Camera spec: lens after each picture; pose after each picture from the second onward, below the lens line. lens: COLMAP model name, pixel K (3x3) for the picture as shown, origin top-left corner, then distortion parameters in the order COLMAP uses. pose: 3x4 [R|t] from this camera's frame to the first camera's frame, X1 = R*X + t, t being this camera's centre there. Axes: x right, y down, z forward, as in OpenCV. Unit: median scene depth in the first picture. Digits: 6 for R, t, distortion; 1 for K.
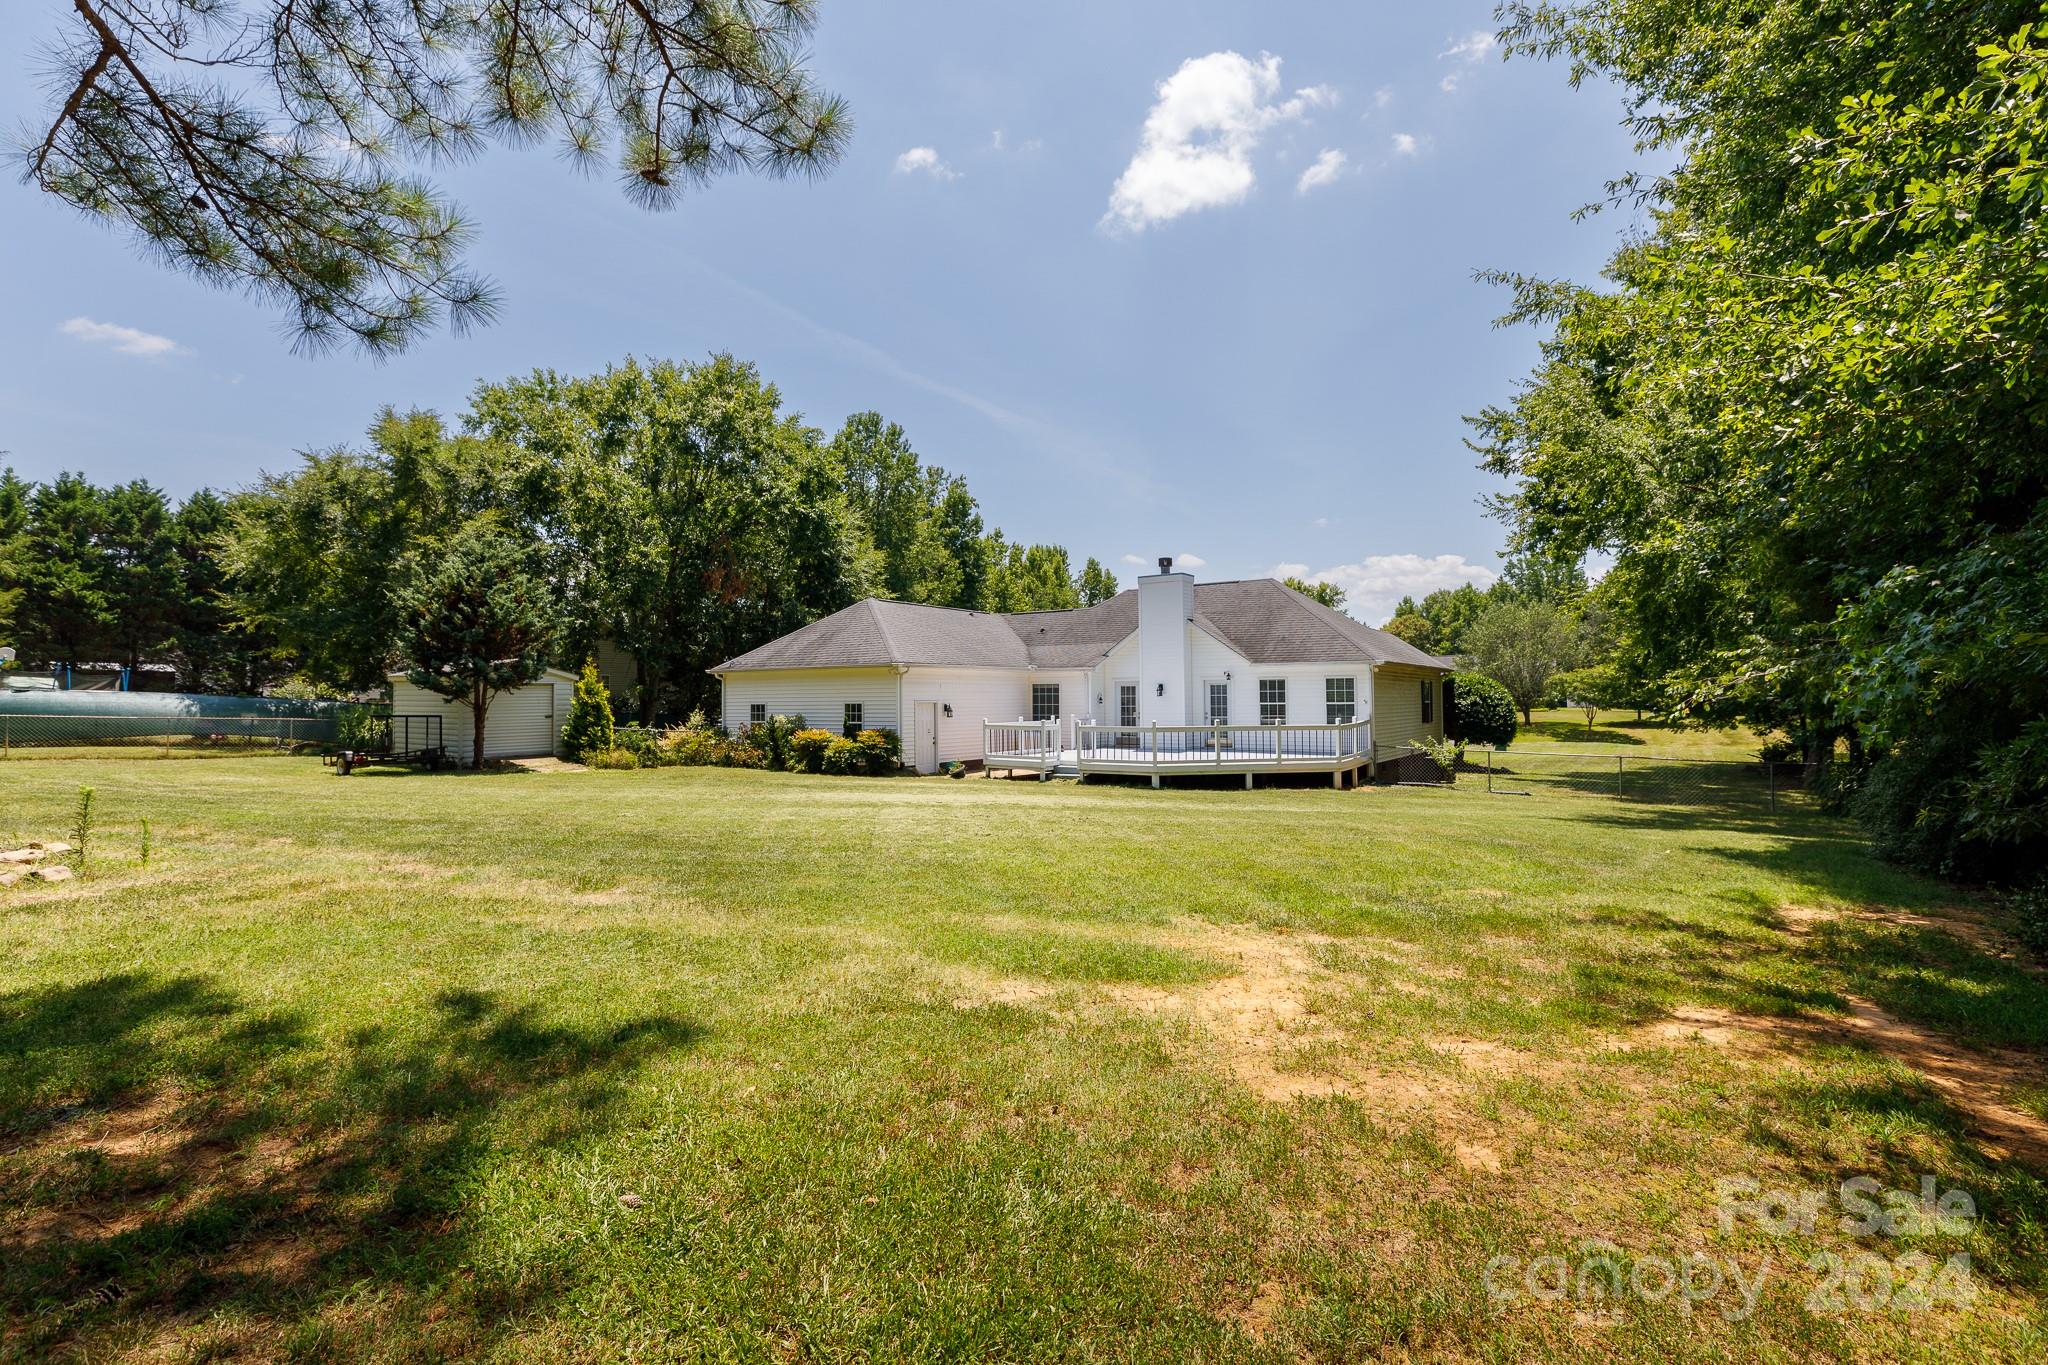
lens RADIAL K [[924.3, 0, 1025.5], [0, 924.3, 685.0], [0, 0, 1]] dist [0.009627, 0.000240]
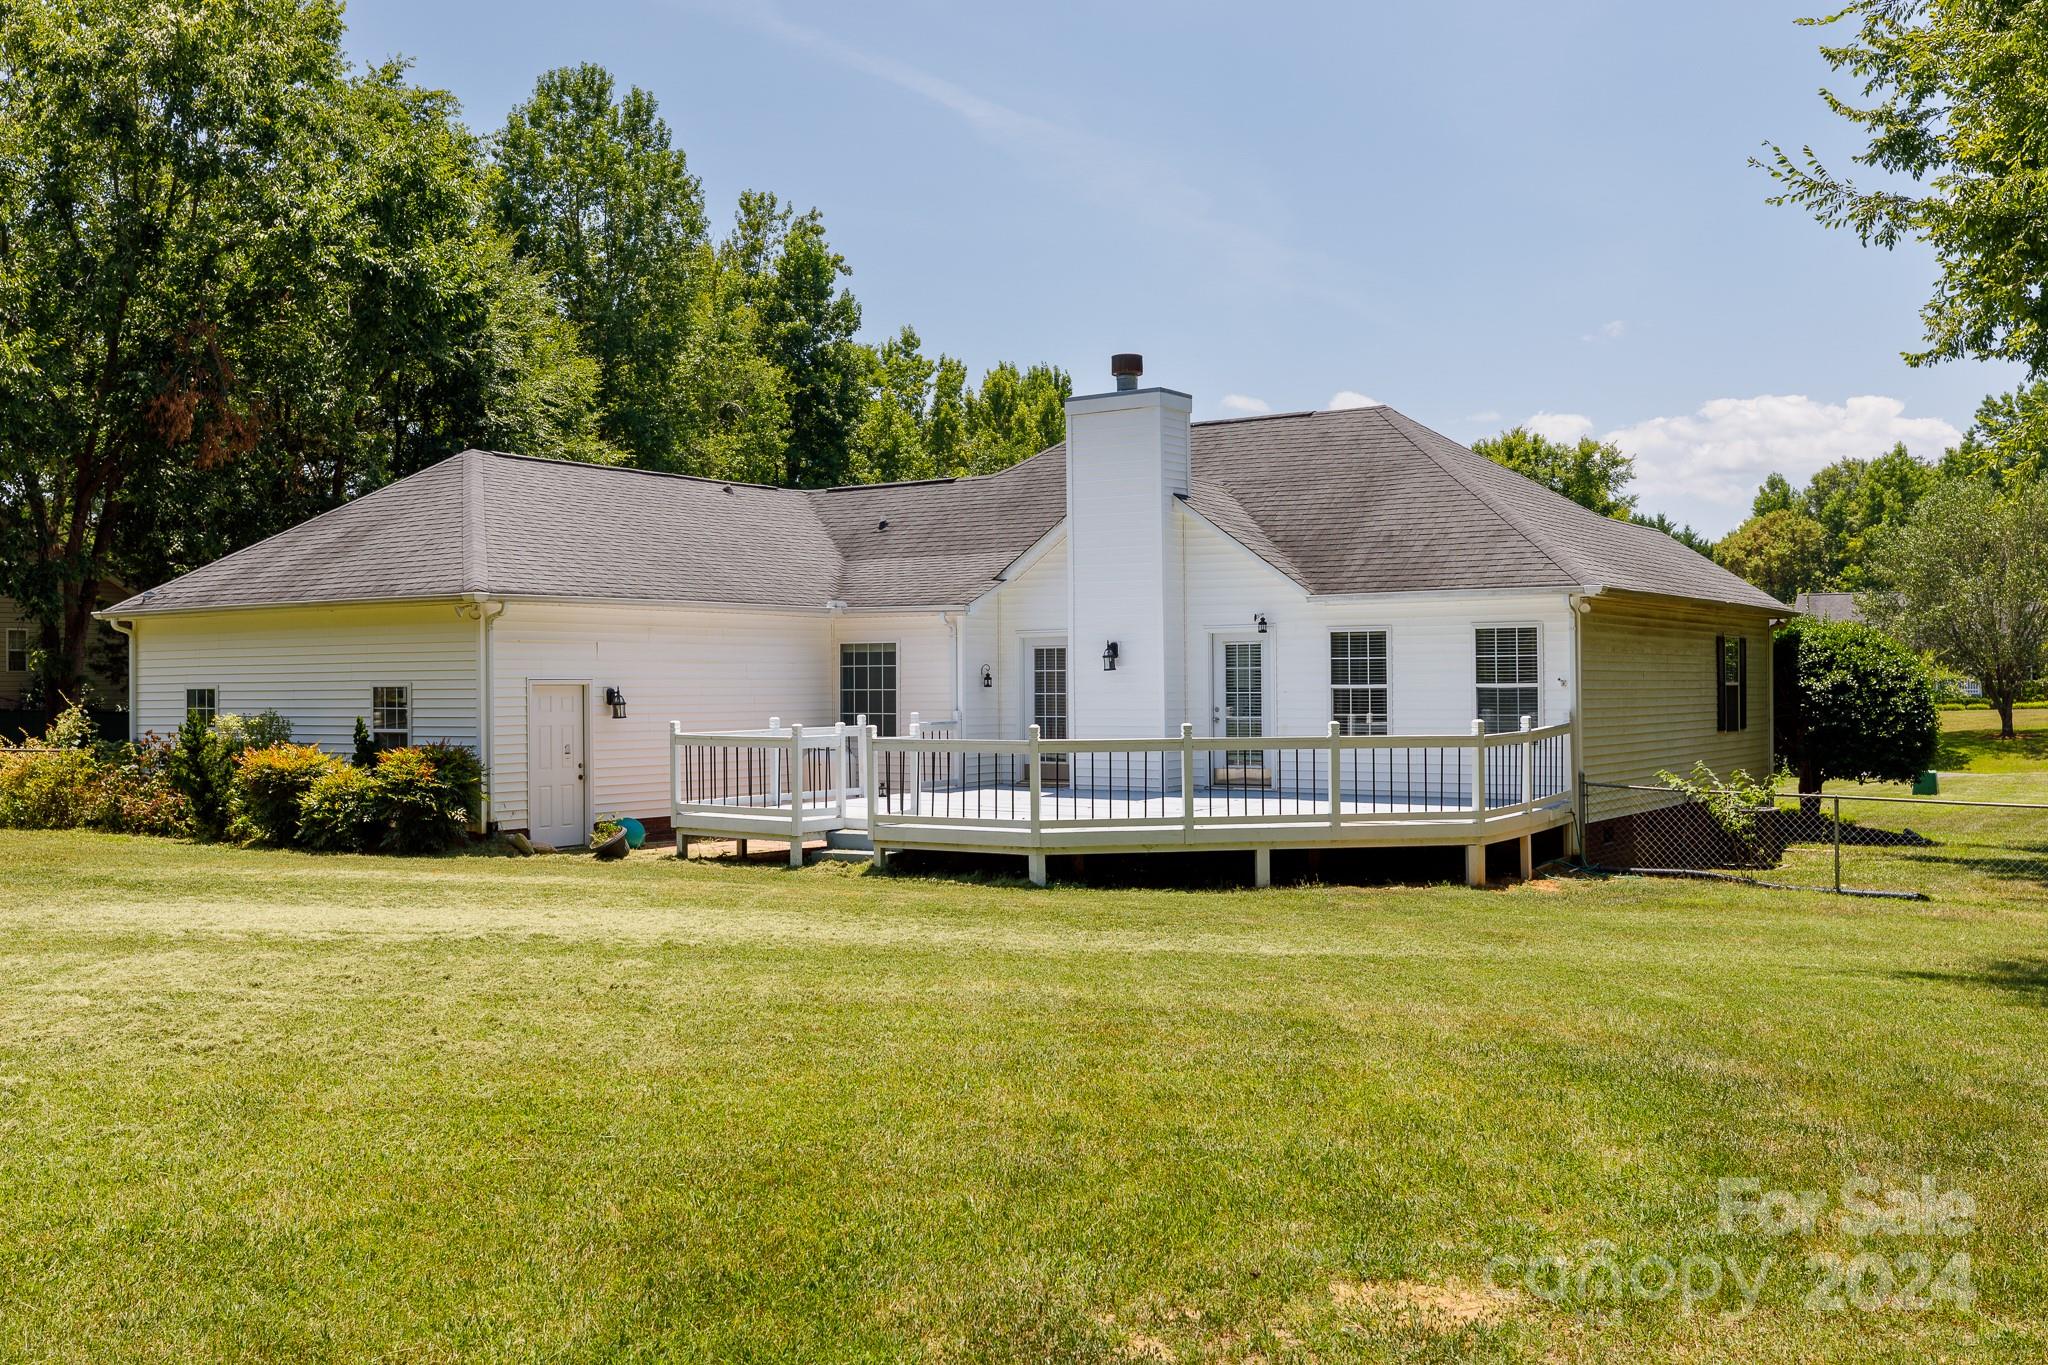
lens RADIAL K [[1846.6, 0, 1023.0], [0, 1846.6, 682.8], [0, 0, 1]] dist [0.014011, 0.028813]
pose [[1.000000, -0.000196, -0.000423, 0.098646], [0.000202, 0.999888, 0.014944, 0.004786], [0.000420, -0.014945, 0.999888, 0.116604]]
